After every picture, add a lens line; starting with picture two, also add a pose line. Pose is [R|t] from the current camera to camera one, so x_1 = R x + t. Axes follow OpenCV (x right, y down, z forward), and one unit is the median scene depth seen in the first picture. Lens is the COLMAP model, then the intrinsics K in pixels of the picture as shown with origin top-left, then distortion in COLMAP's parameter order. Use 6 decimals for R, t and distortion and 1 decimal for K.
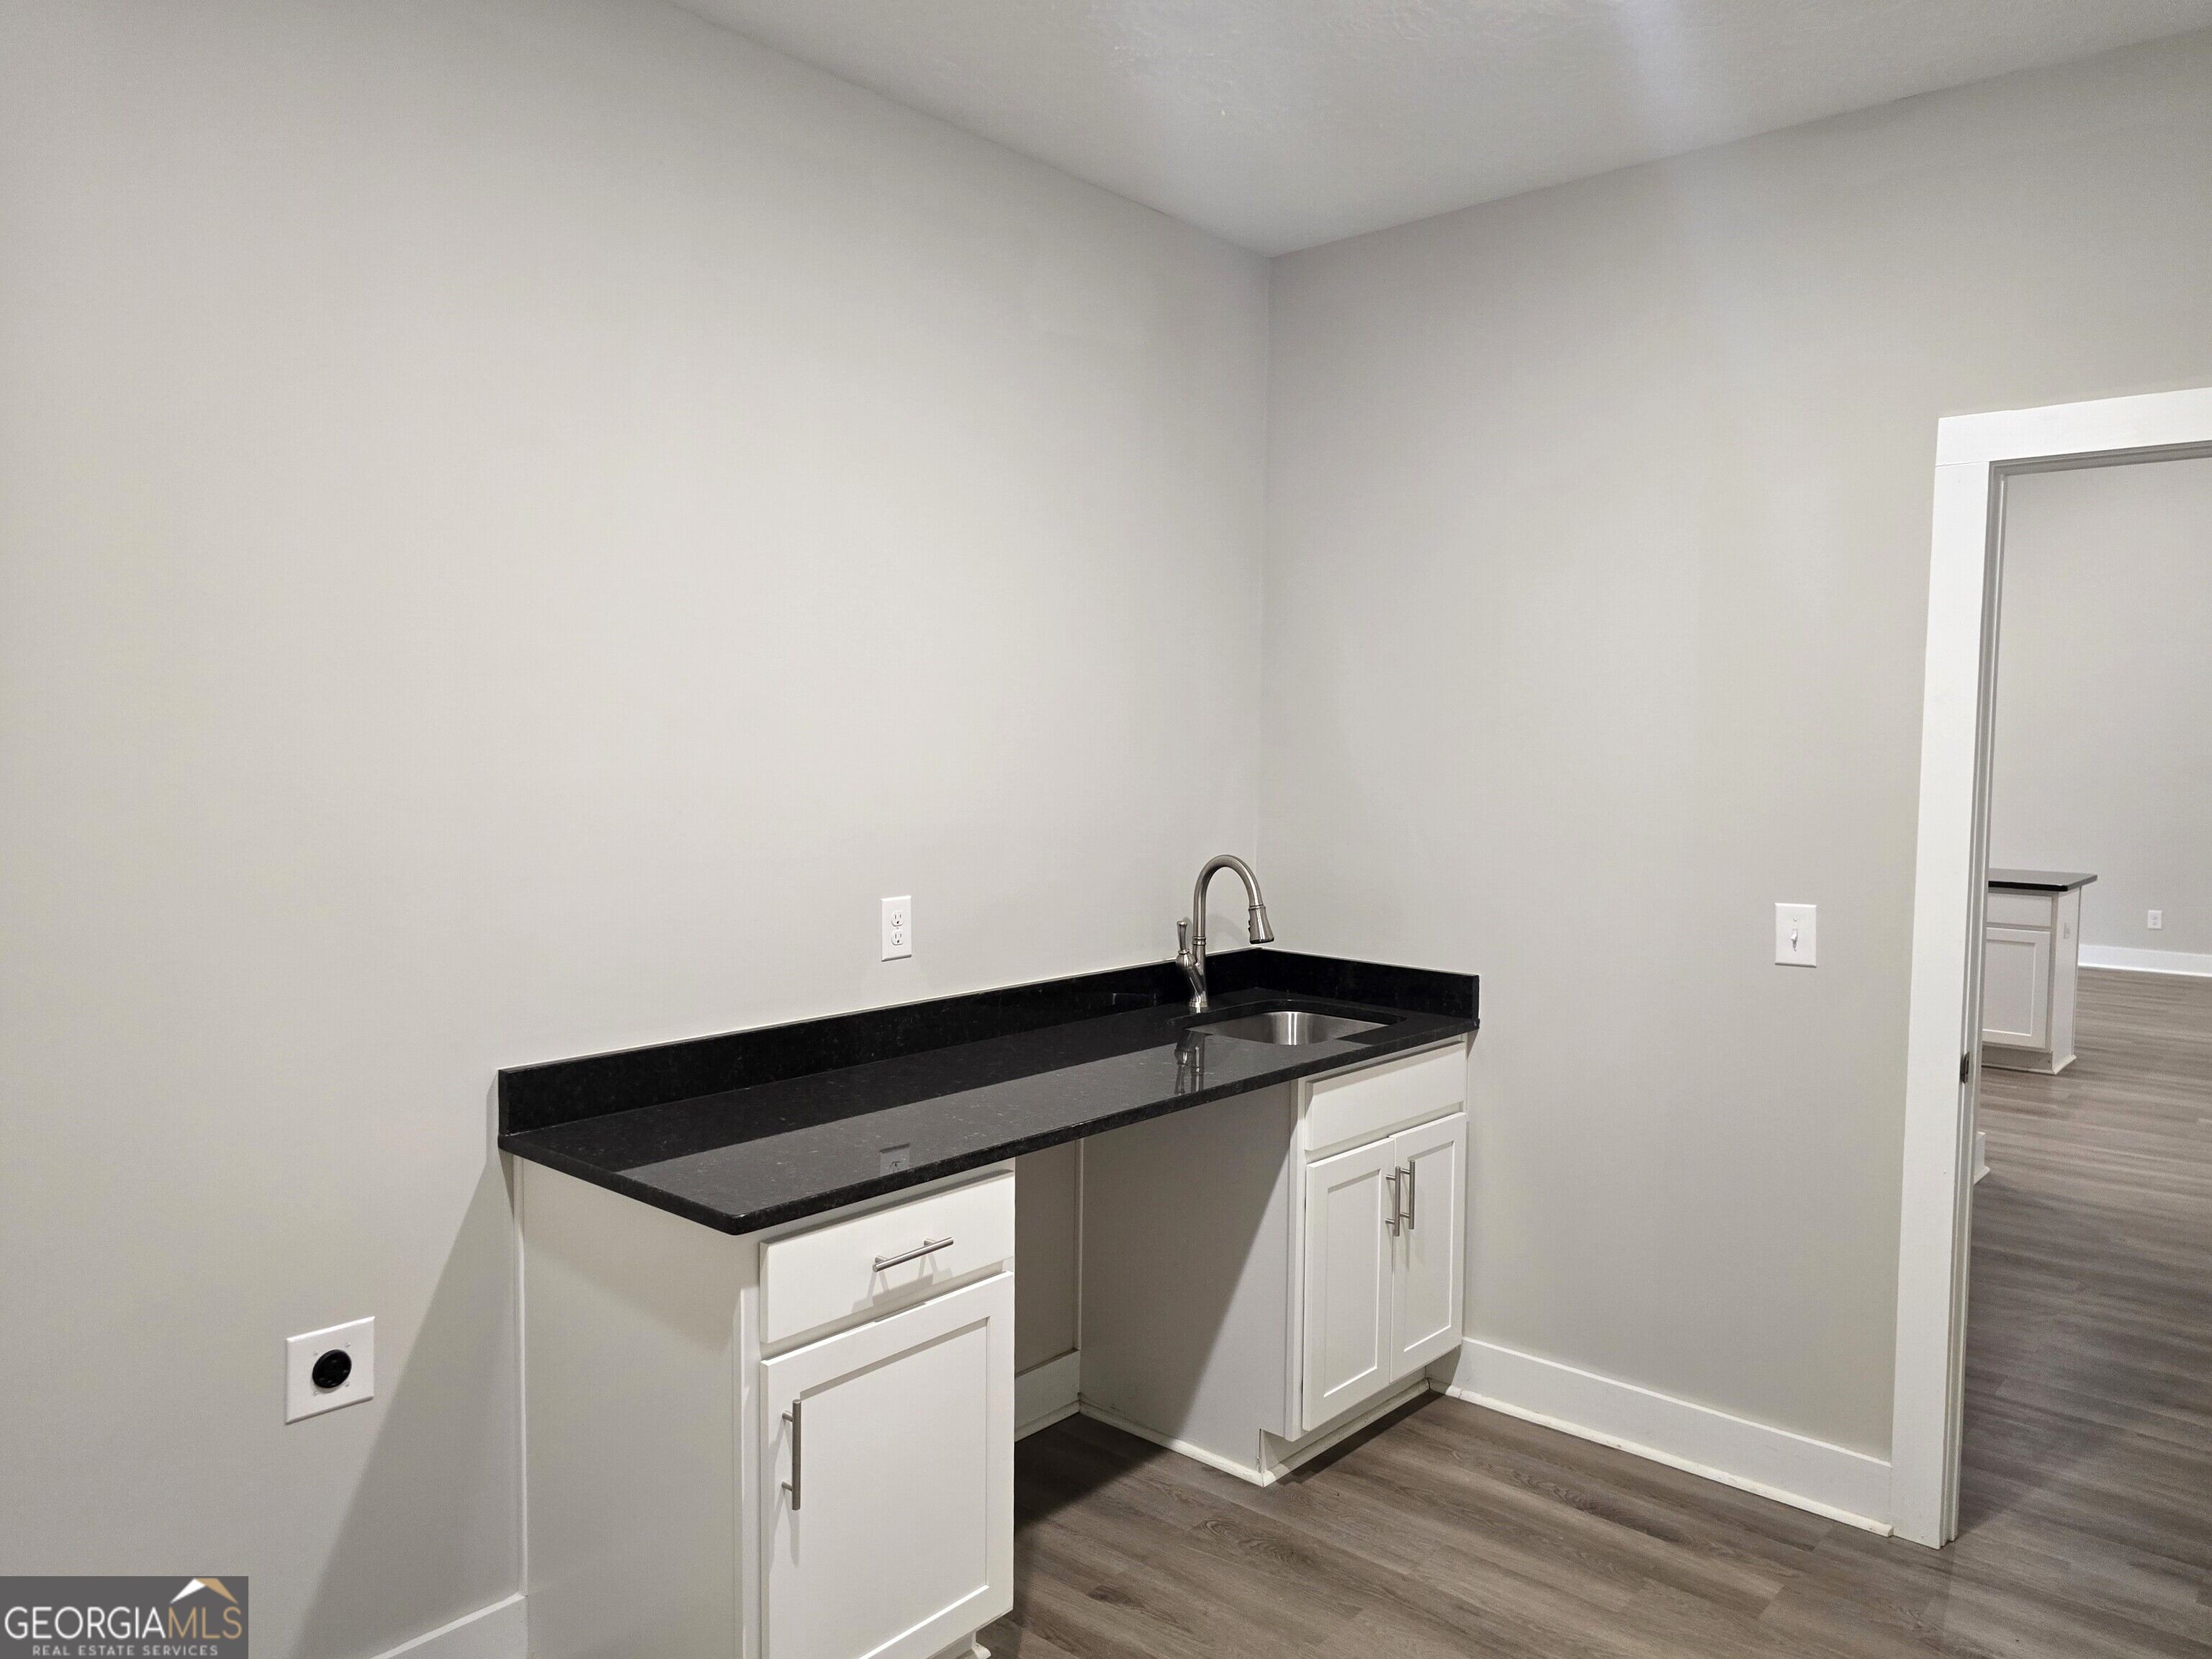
lens RADIAL K [[1495.6, 0, 1101.9], [0, 1495.6, 831.9], [0, 0, 1]] dist [0.017799, -0.014949]
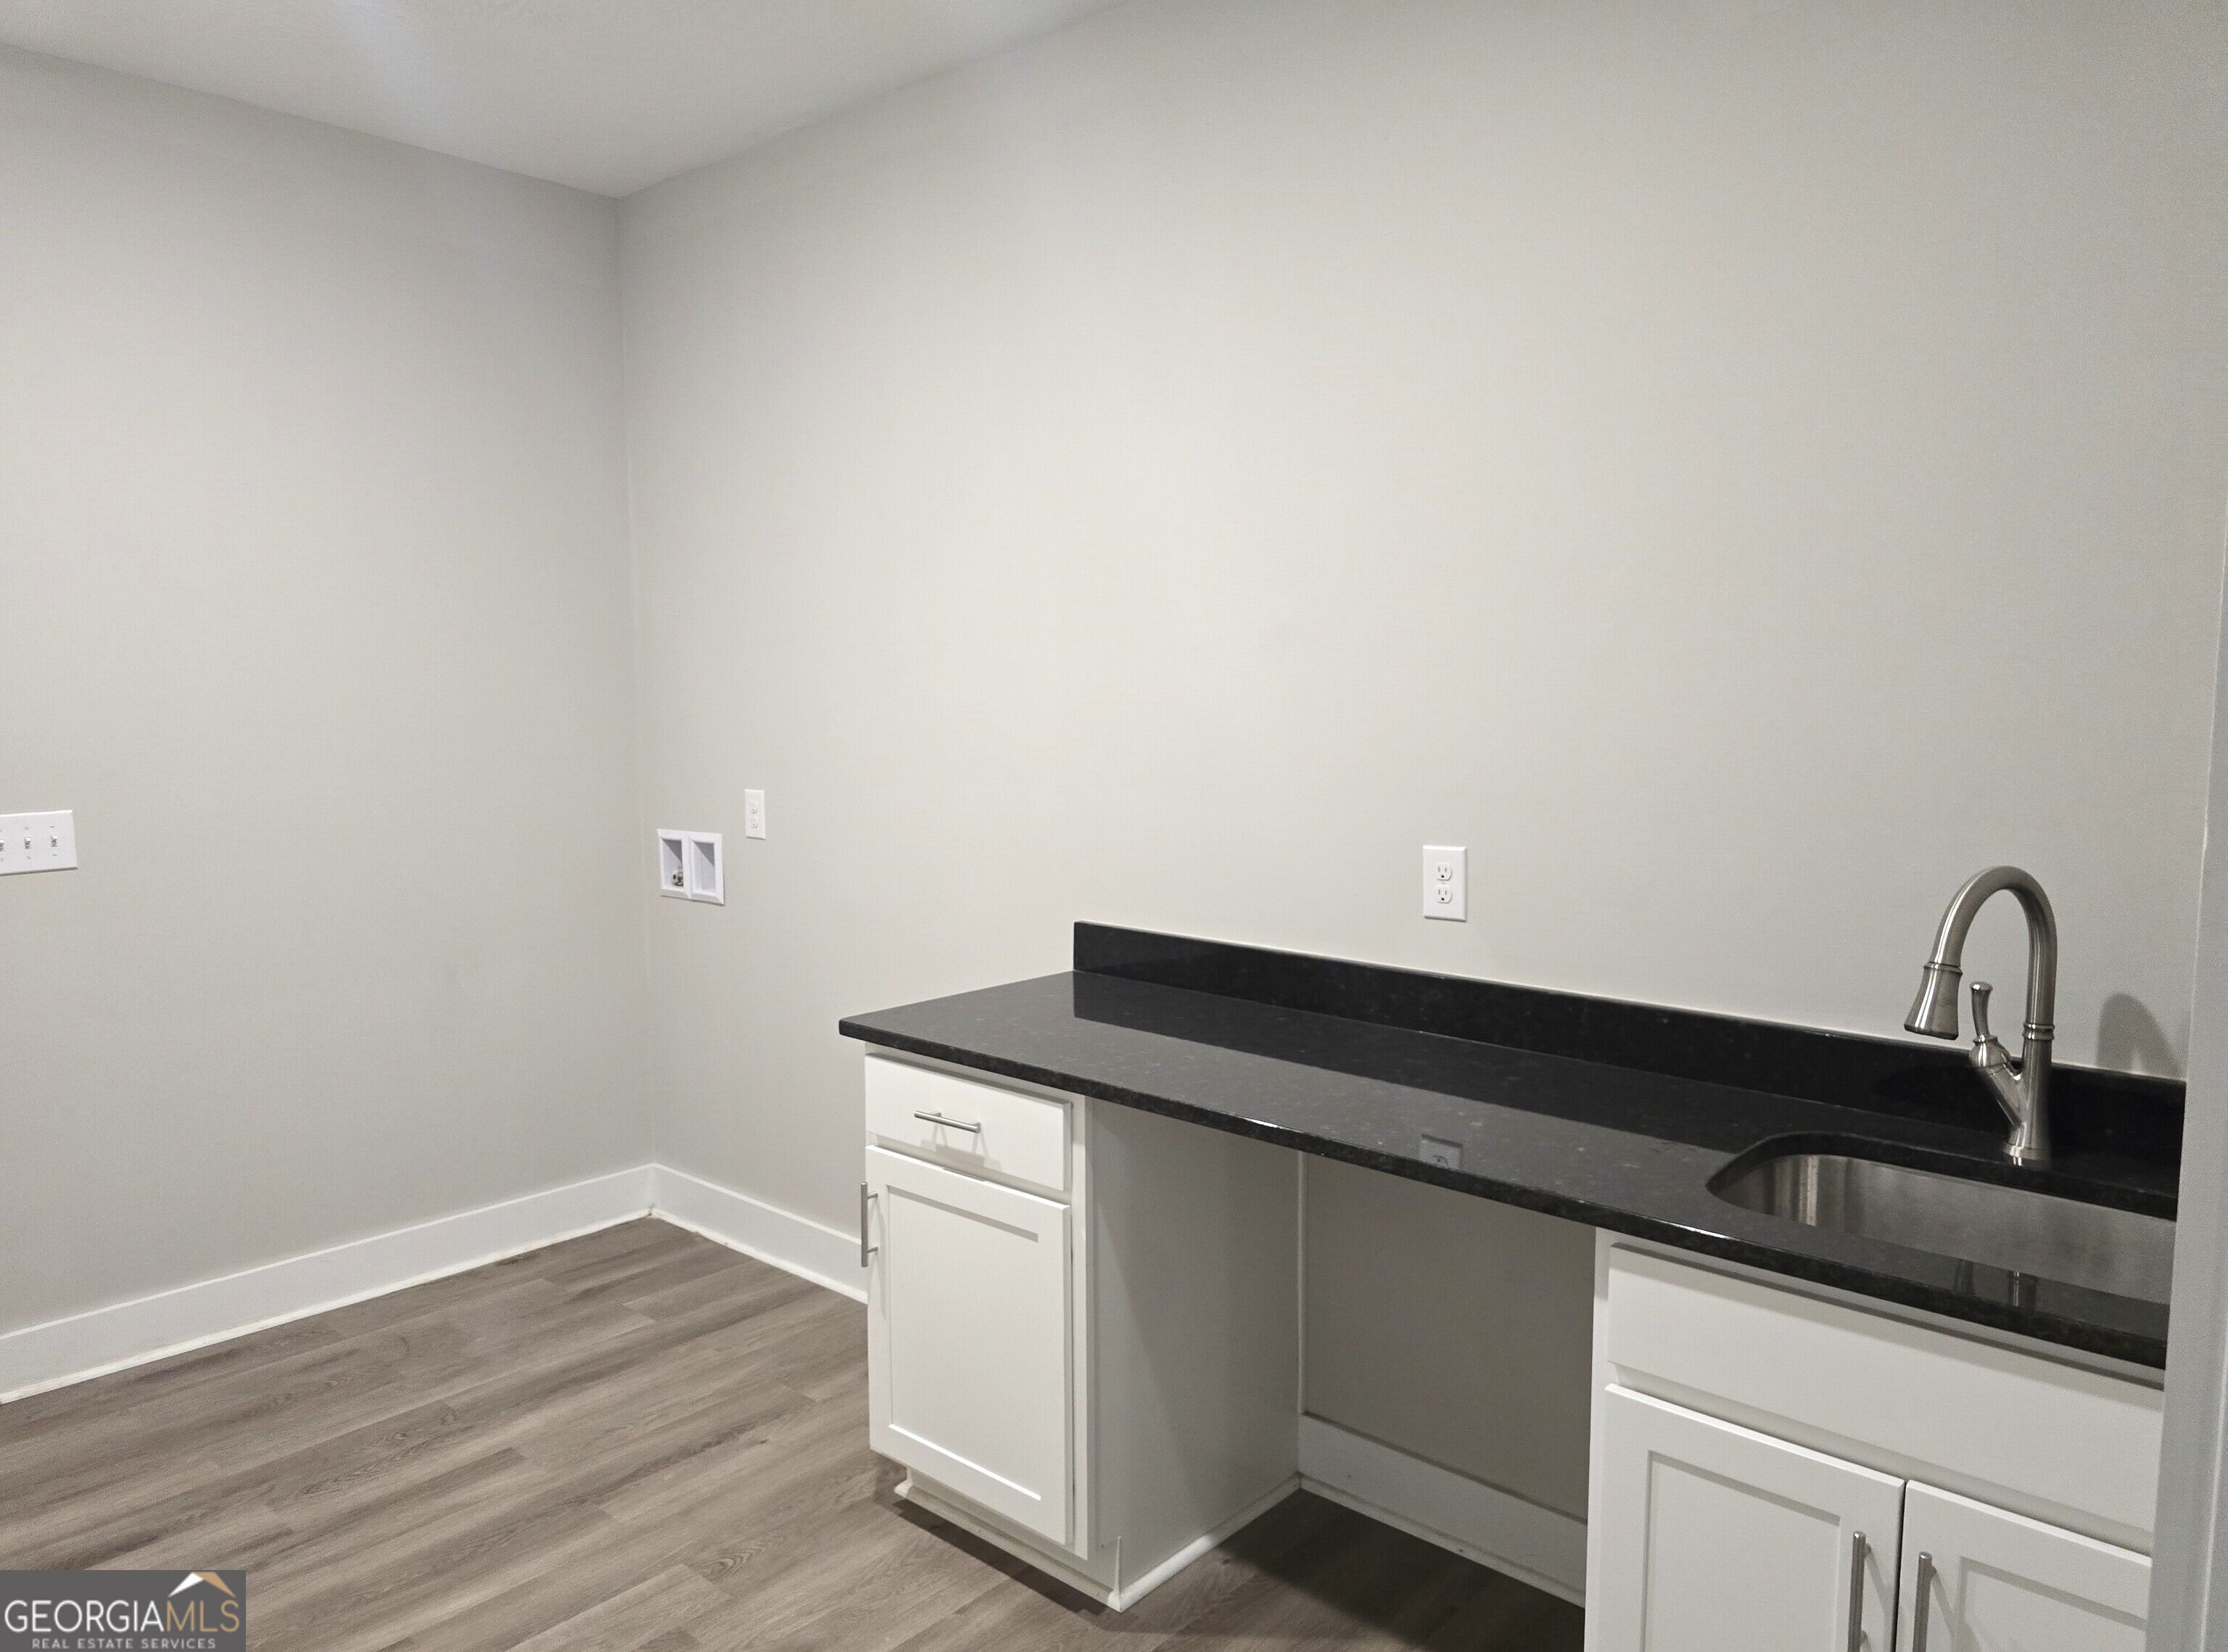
lens RADIAL K [[1506.3, 0, 1110.6], [0, 1506.3, 827.7], [0, 0, 1]] dist [0.017799, -0.014949]
pose [[0.002346, 0.092176, -0.995740, 0.714813], [-0.058674, 0.994040, 0.091880, -0.034512], [0.998274, 0.058209, 0.007740, 0.806530]]
